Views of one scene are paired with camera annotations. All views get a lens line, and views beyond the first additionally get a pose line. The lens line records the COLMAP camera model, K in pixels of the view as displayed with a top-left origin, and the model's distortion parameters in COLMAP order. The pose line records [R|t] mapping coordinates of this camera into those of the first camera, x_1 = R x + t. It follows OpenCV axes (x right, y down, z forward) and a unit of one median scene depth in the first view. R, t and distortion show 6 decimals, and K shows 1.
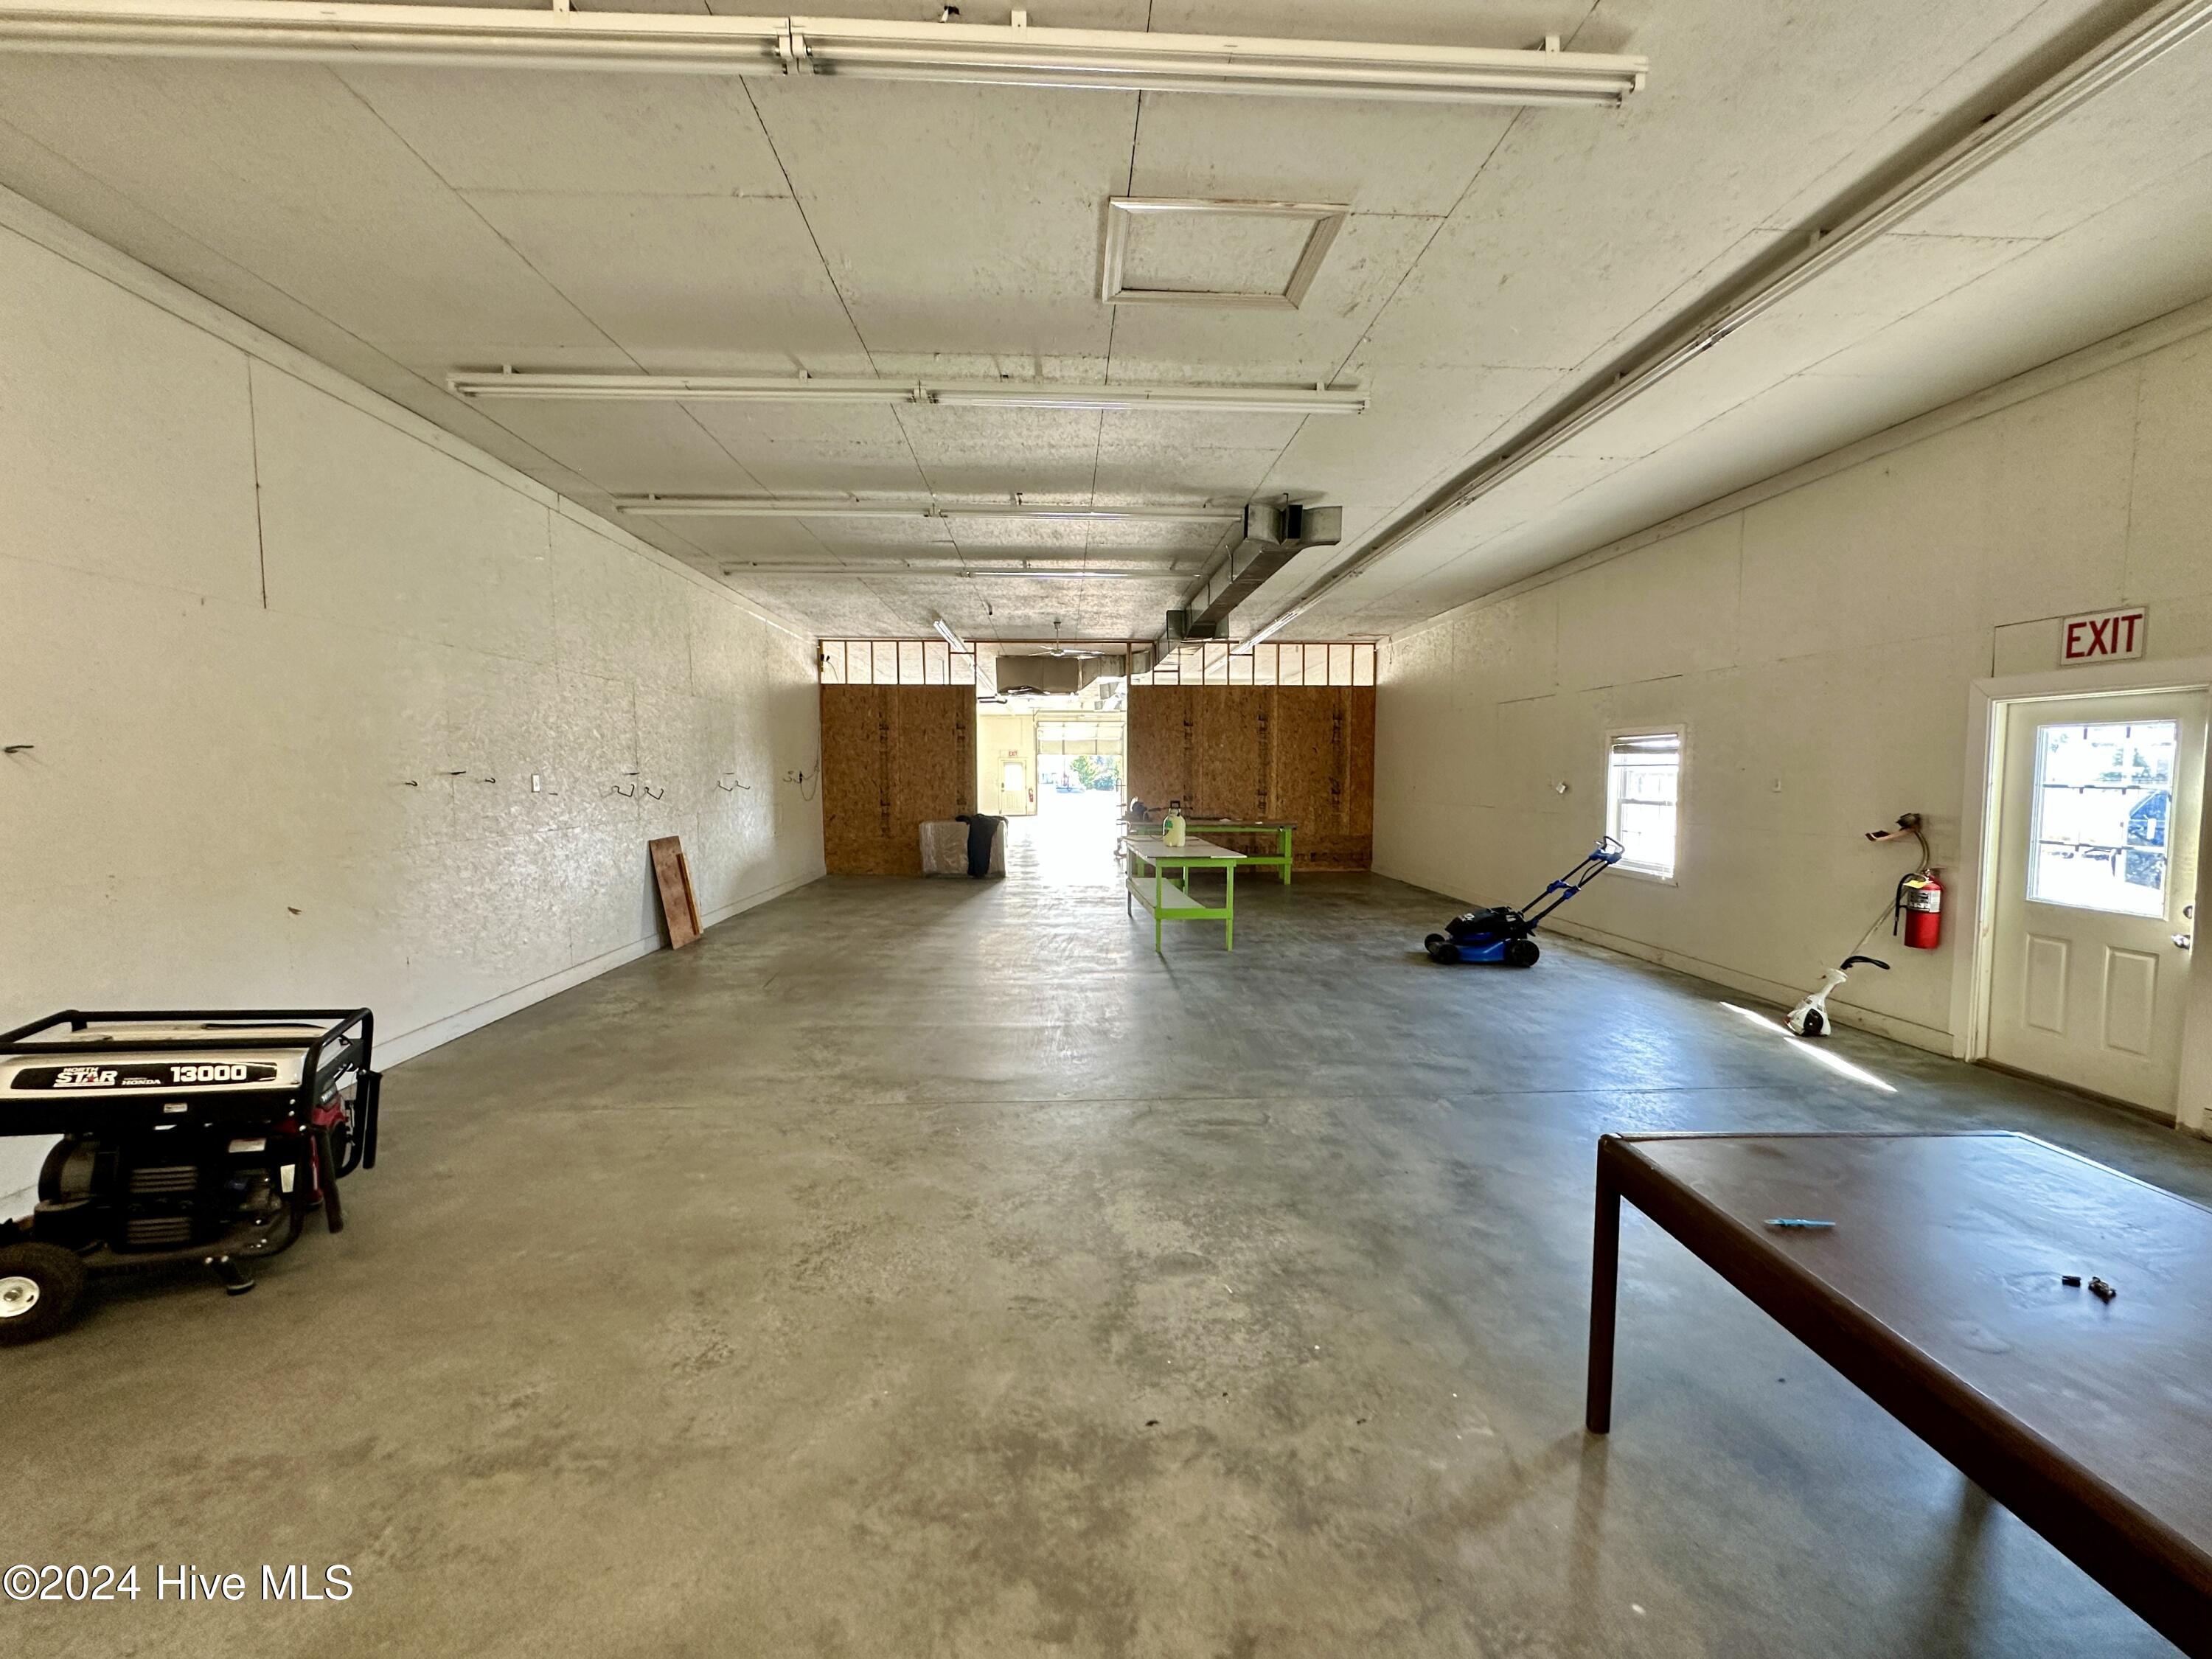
lens RADIAL K [[885.4, 0, 1106.0], [0, 885.4, 829.5], [0, 0, 1]] dist [0.000125, -0.000138]
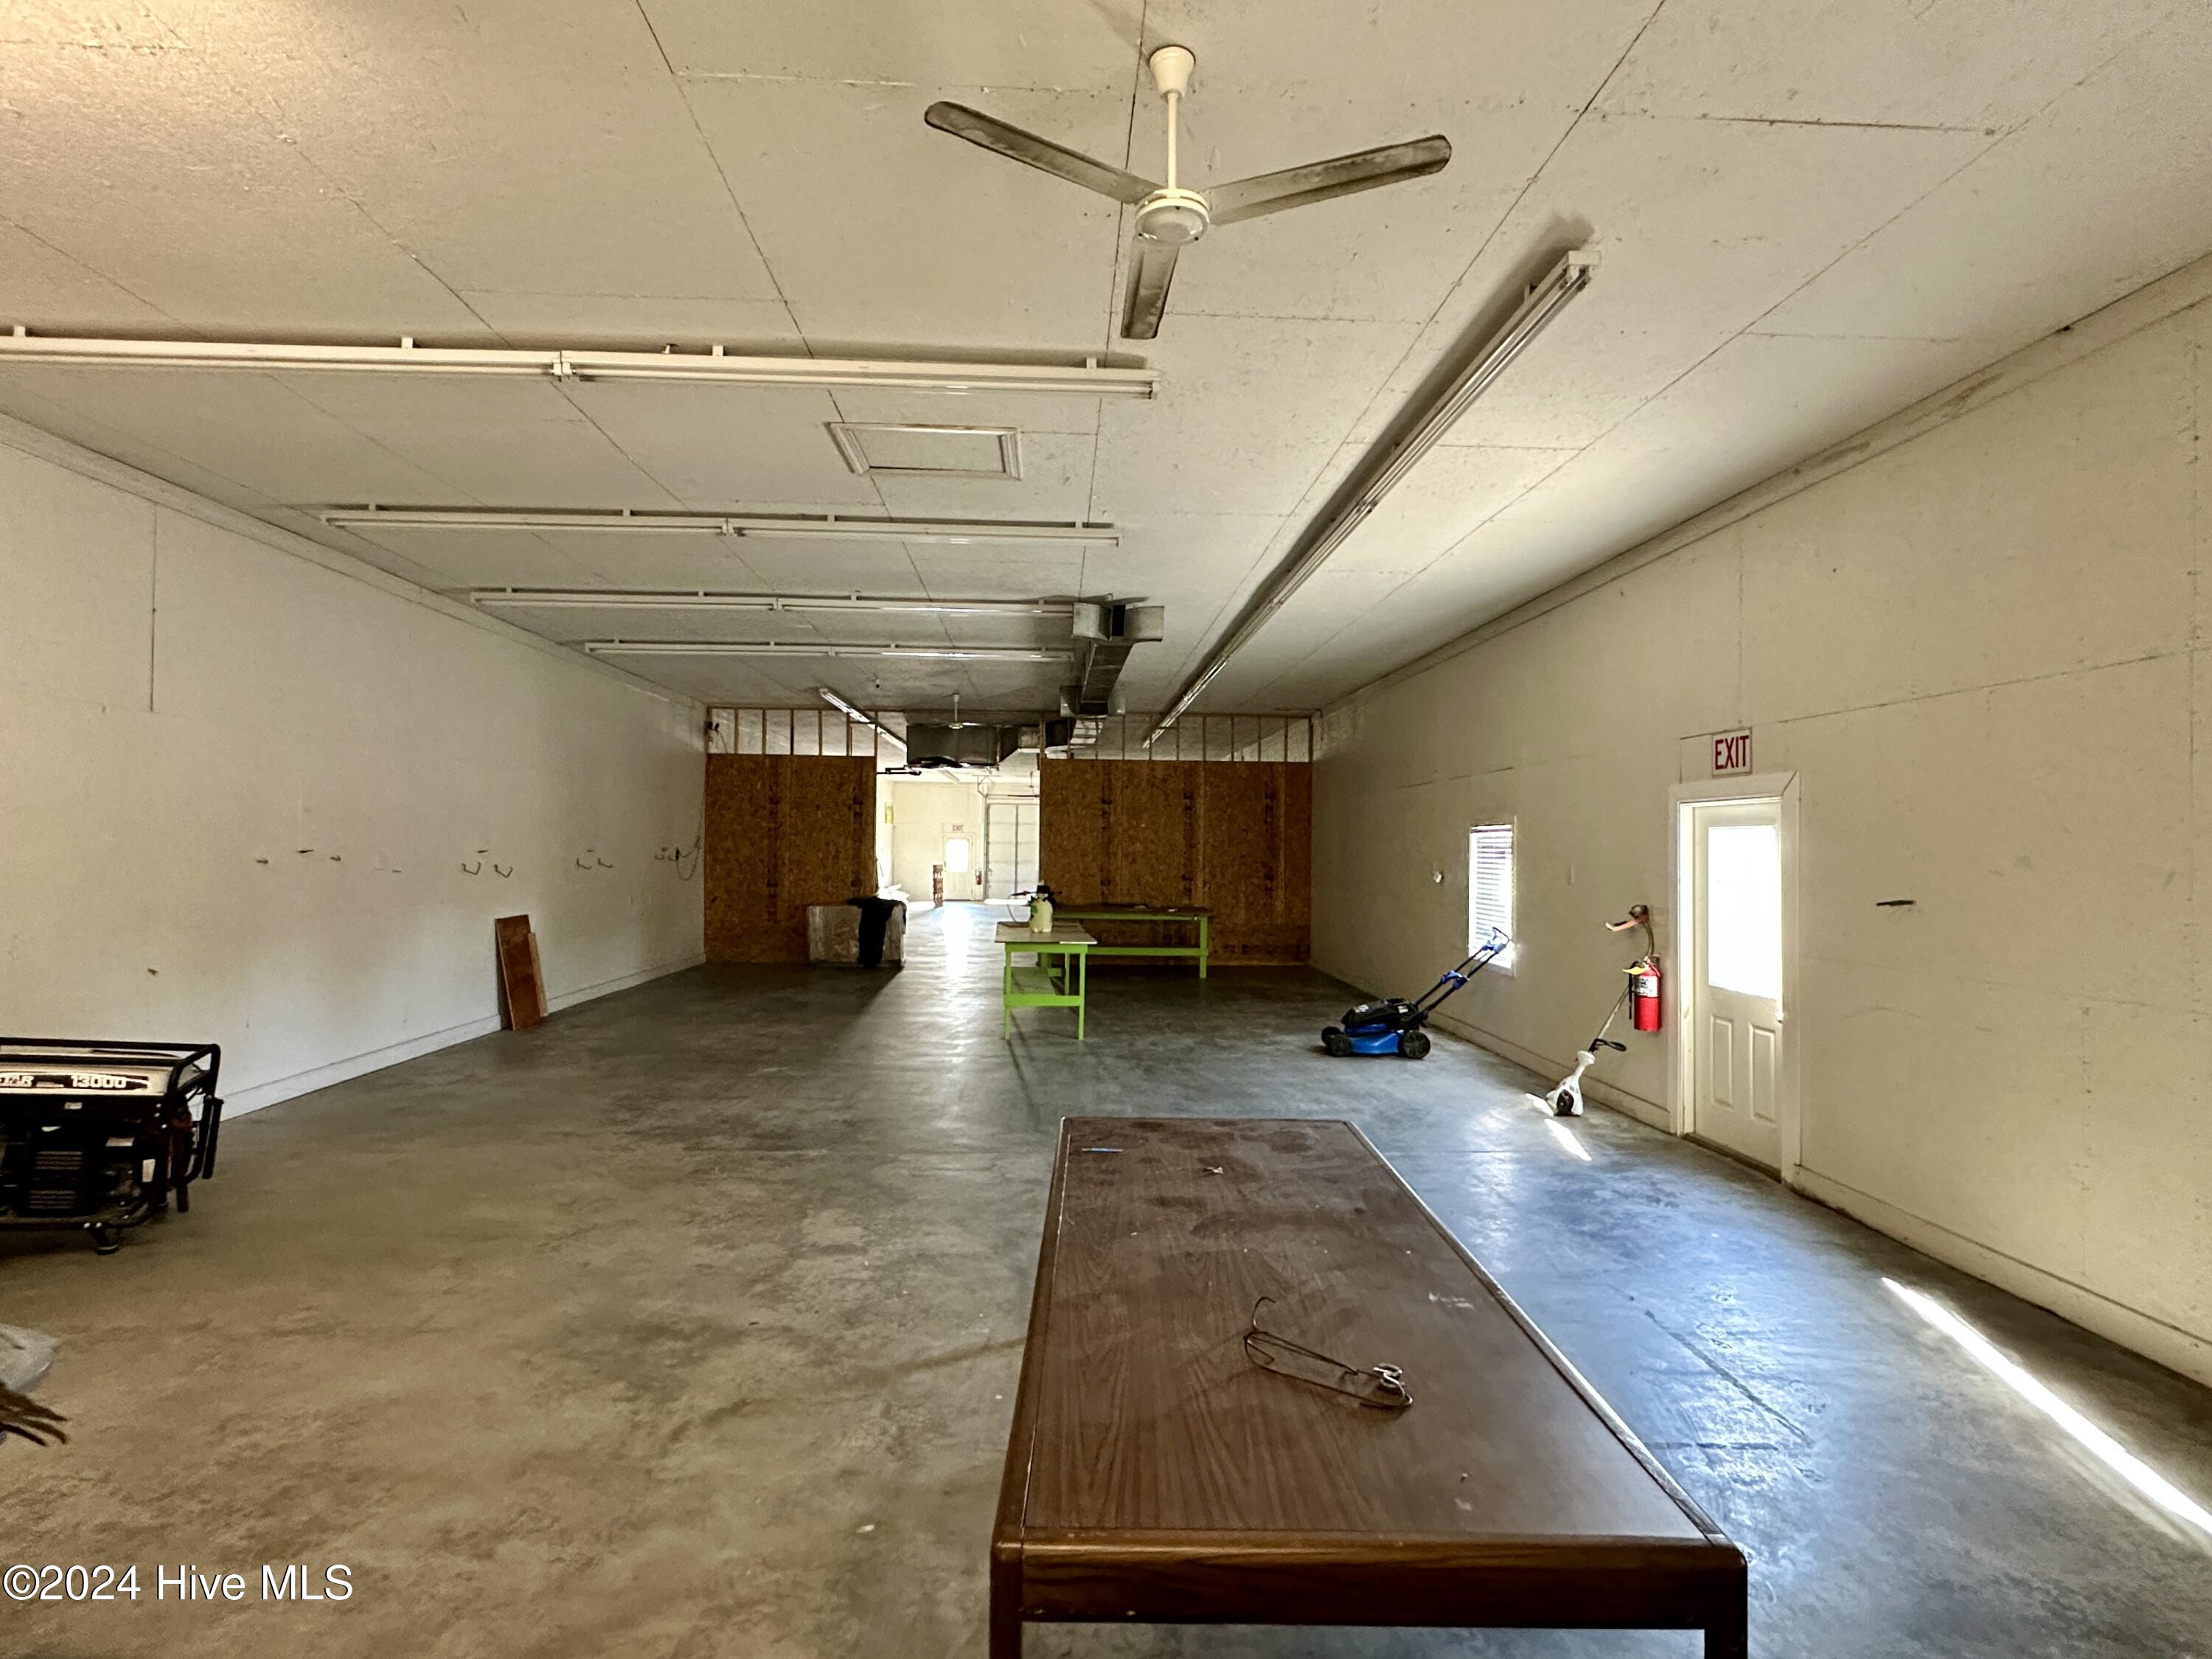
lens RADIAL K [[1099.2, 0, 1106.0], [0, 1099.2, 829.5], [0, 0, 1]] dist [0.001404, -0.001069]
pose [[0.999905, 0.011983, -0.006761, 0.306254], [-0.012498, 0.996532, -0.082264, 0.009895], [0.005752, 0.082341, 0.996588, -0.404936]]
